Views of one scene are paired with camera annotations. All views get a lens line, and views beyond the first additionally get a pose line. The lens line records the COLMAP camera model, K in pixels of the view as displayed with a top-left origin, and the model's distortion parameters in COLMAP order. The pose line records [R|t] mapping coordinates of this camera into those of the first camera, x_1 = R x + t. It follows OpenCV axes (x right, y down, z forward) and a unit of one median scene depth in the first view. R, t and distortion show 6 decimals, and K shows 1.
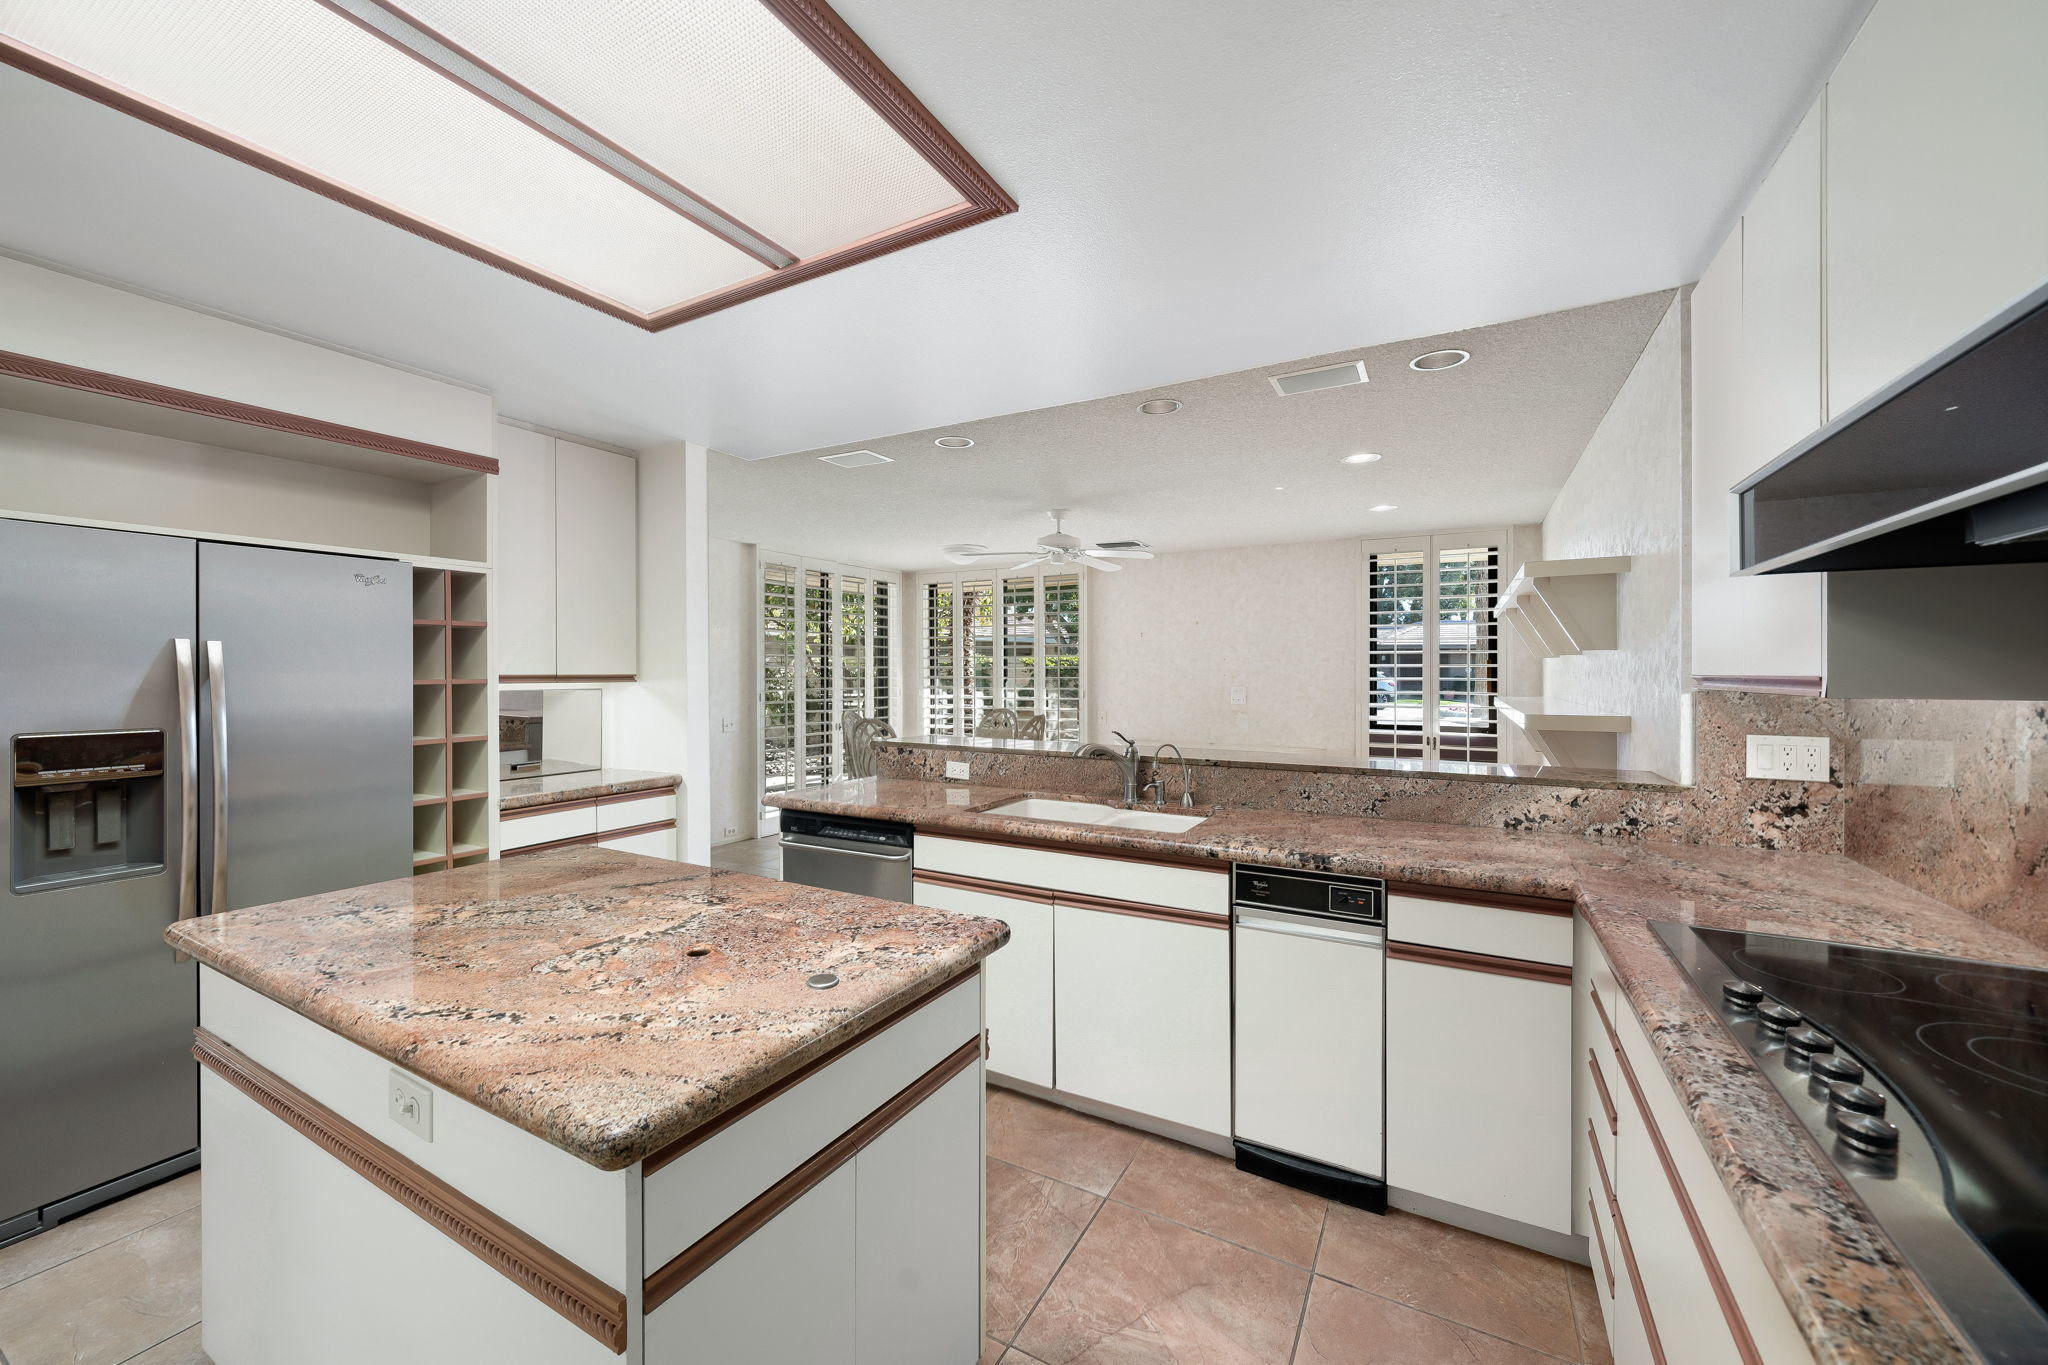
lens RADIAL K [[789.7, 0, 1027.6], [0, 789.7, 691.9], [0, 0, 1]] dist [-0.001219, -0.000056]
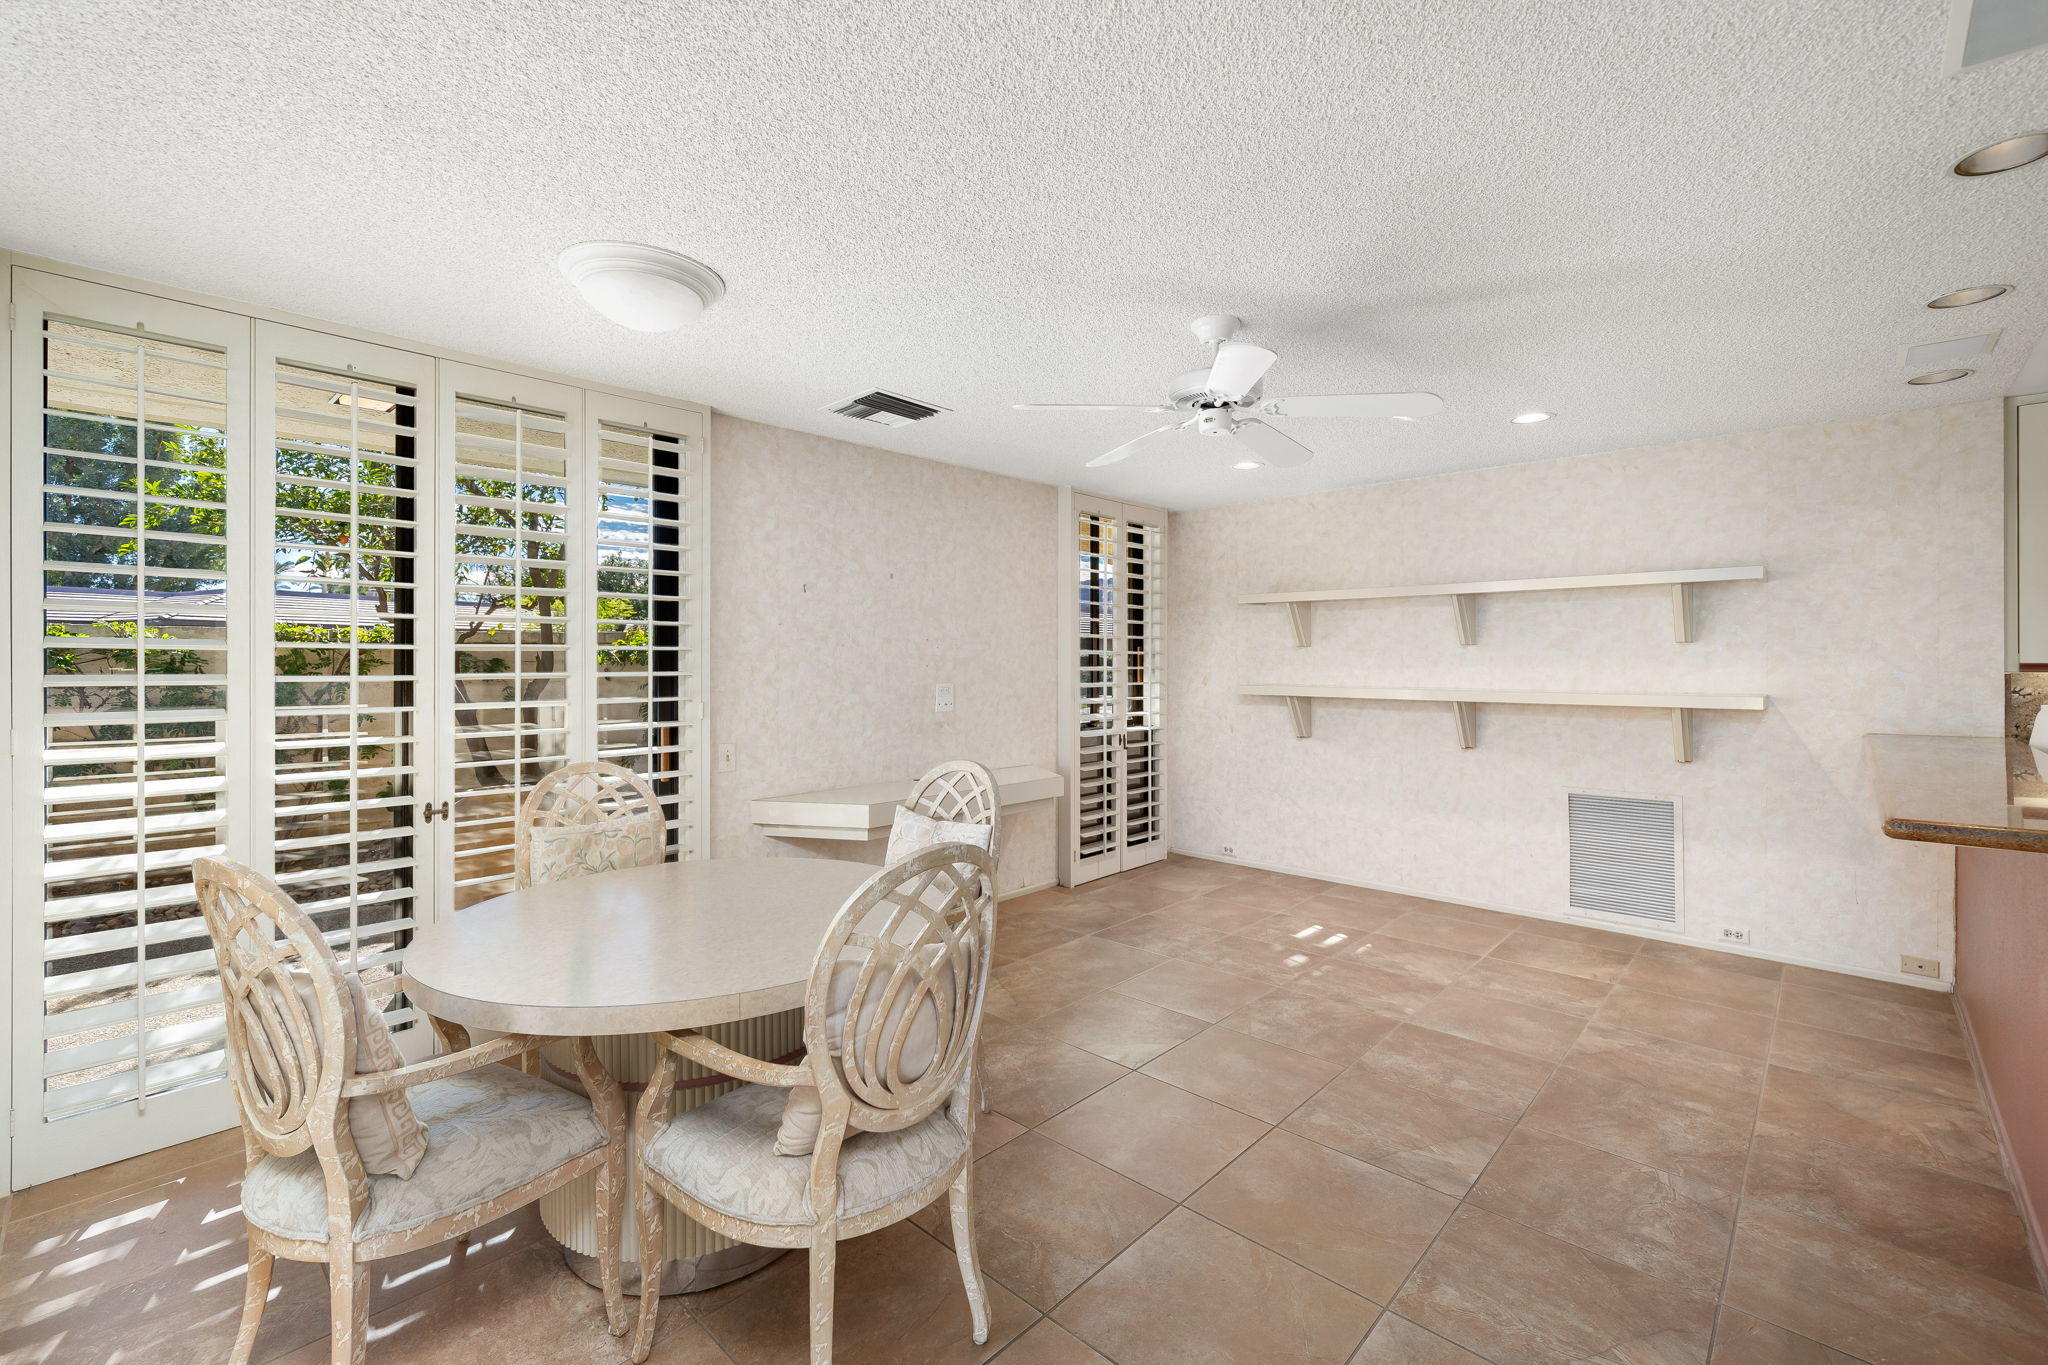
lens RADIAL K [[862.8, 0, 1024.0], [0, 862.8, 682.5], [0, 0, 1]] dist [0.003779, 0.000293]
pose [[0.255541, -0.025315, 0.966467, -1.157915], [0.023586, 0.999523, 0.019944, -0.058360], [-0.966510, 0.017699, 0.256017, 2.277767]]
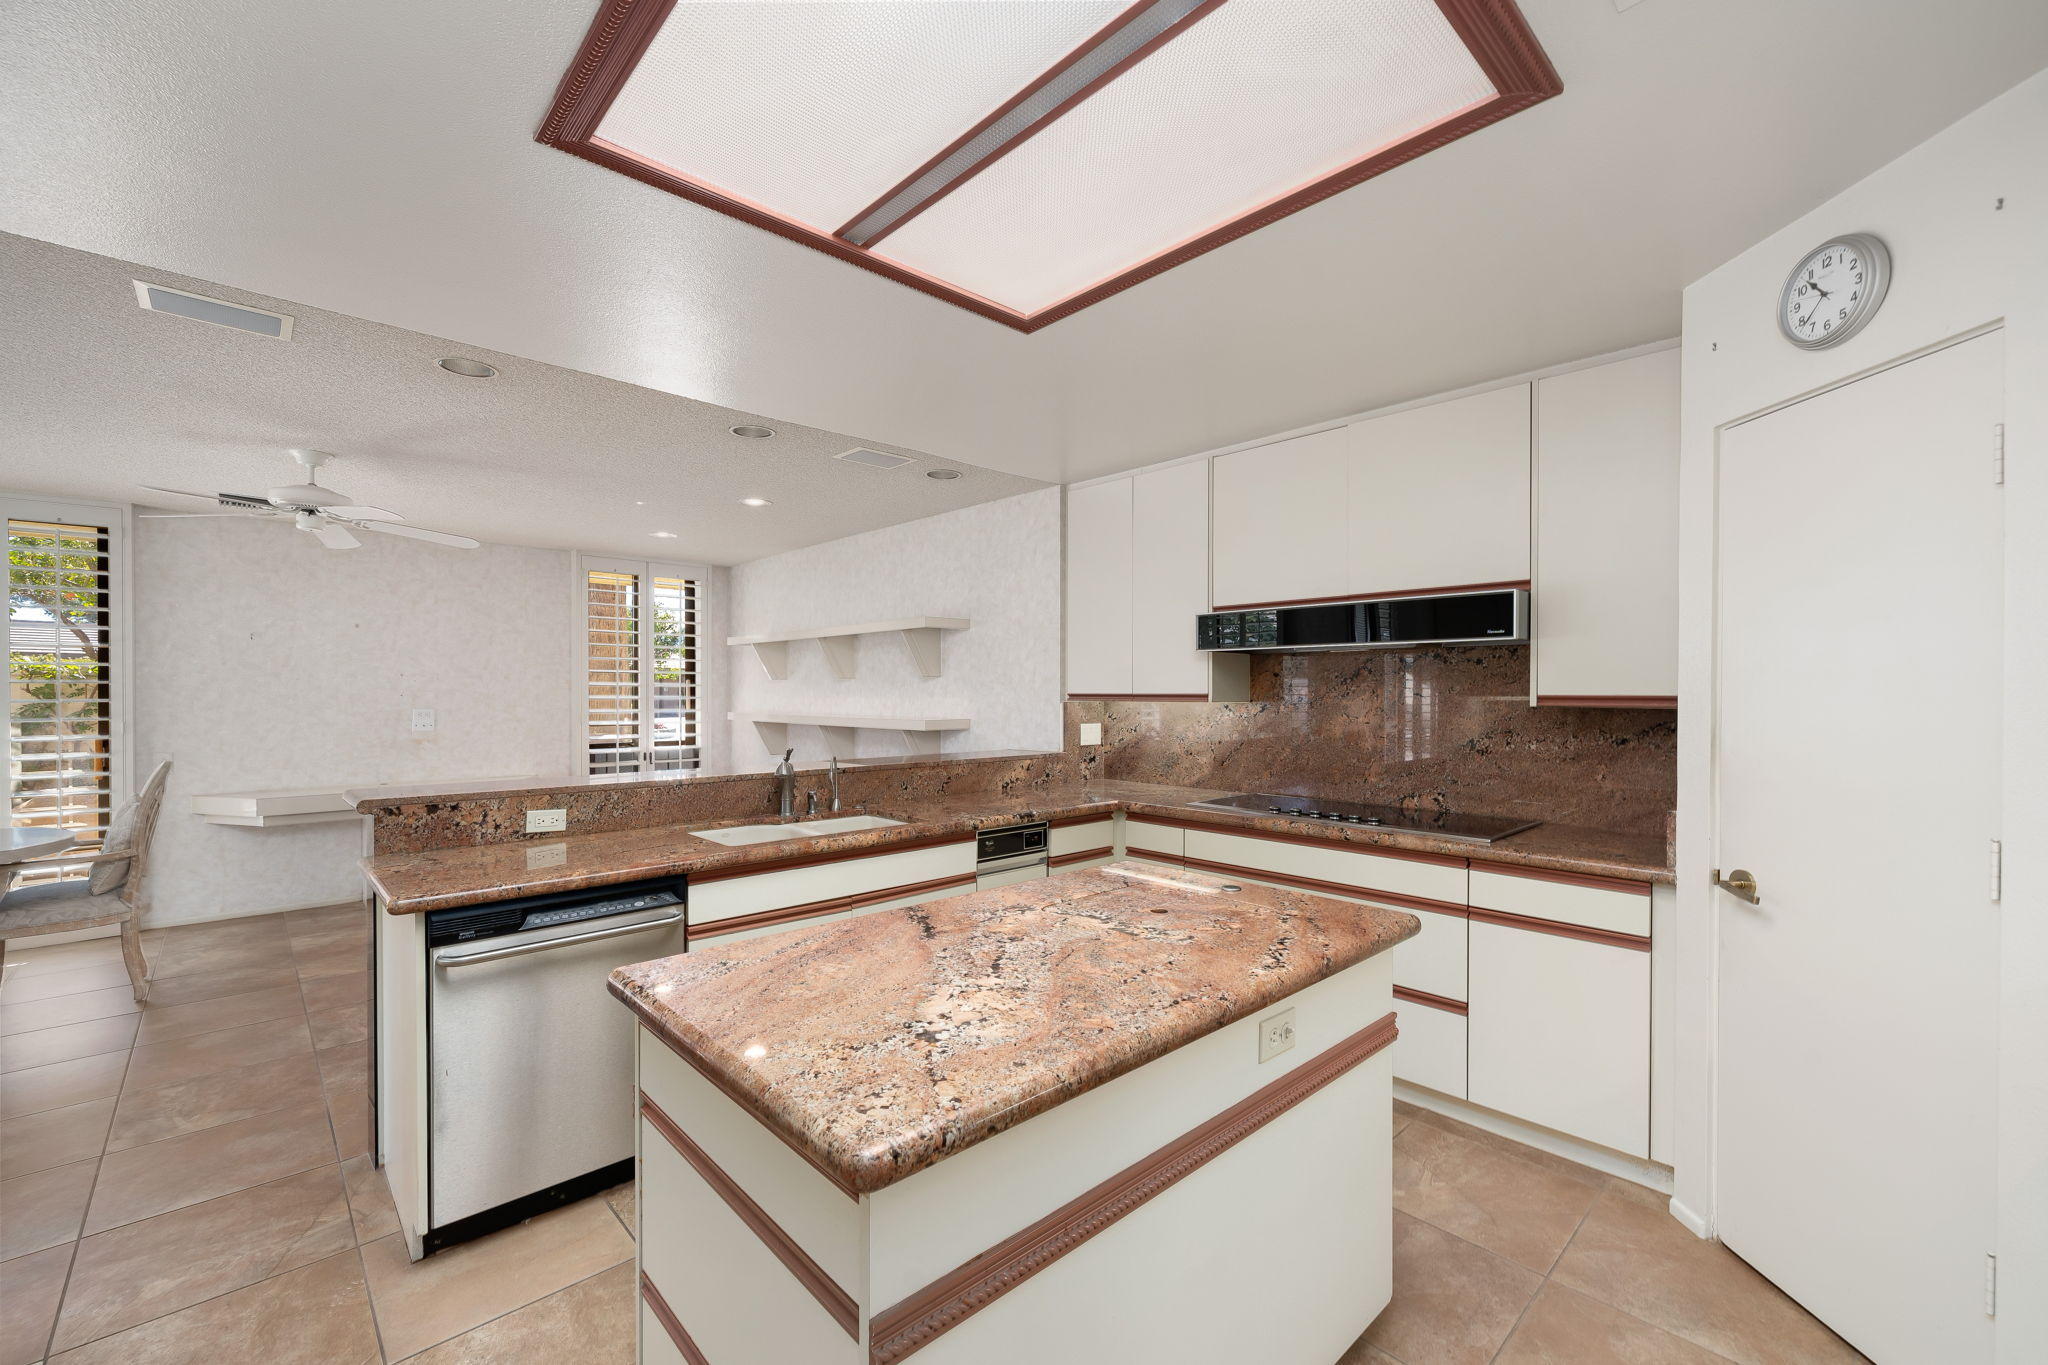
lens RADIAL K [[823.5, 0, 1031.3], [0, 823.5, 723.1], [0, 0, 1]] dist [-0.001634, 0.000008]
pose [[0.304085, -0.036634, 0.951940, -1.033177], [0.022557, 0.999257, 0.031250, -0.013416], [-0.952378, 0.011970, 0.304685, 0.465784]]
